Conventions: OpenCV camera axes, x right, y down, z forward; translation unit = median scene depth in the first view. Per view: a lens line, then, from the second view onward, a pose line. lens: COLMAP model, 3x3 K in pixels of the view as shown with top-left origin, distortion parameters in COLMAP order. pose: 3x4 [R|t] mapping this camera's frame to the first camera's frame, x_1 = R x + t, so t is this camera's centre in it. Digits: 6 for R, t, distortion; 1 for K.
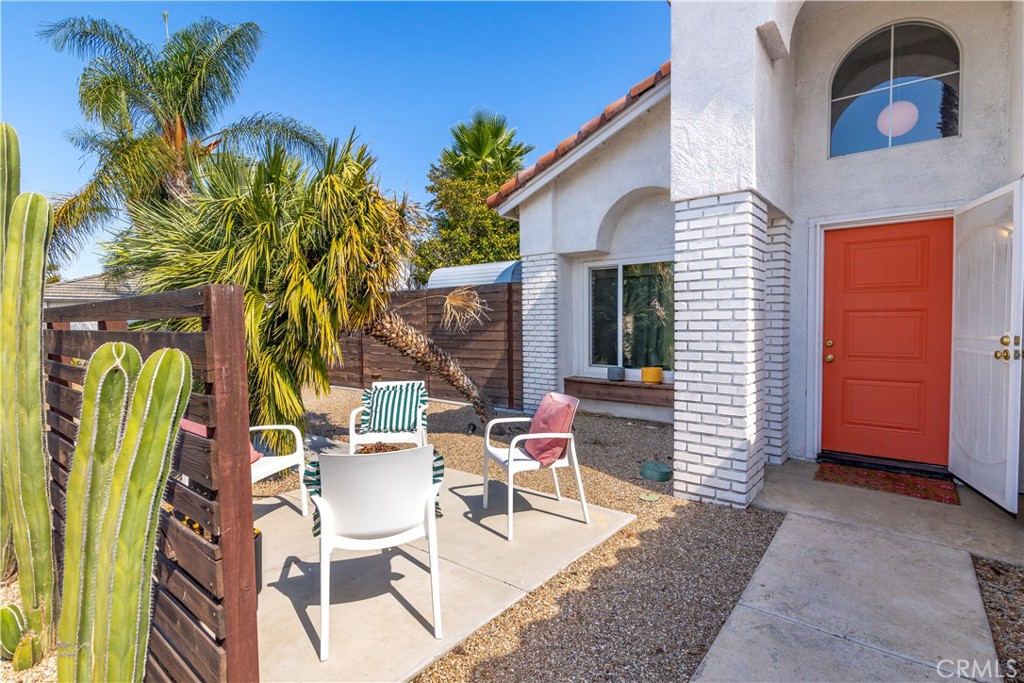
lens RADIAL K [[499.8, 0, 513.8], [0, 499.8, 342.8], [0, 0, 1]] dist [-0.000837, -0.000538]
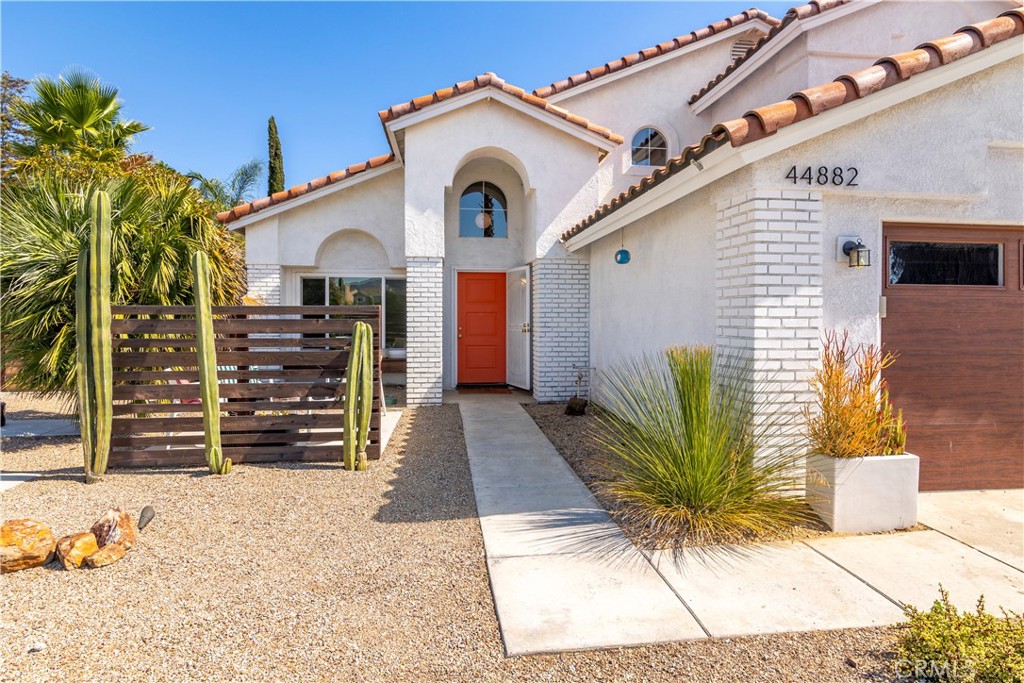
lens RADIAL K [[569.1, 0, 512.0], [0, 569.1, 341.5], [0, 0, 1]] dist [-0.000759, -0.000338]
pose [[0.703902, -0.023034, 0.709924, -0.879166], [0.023276, 0.999685, 0.009357, 0.037627], [-0.709916, 0.009938, 0.704217, -0.782360]]
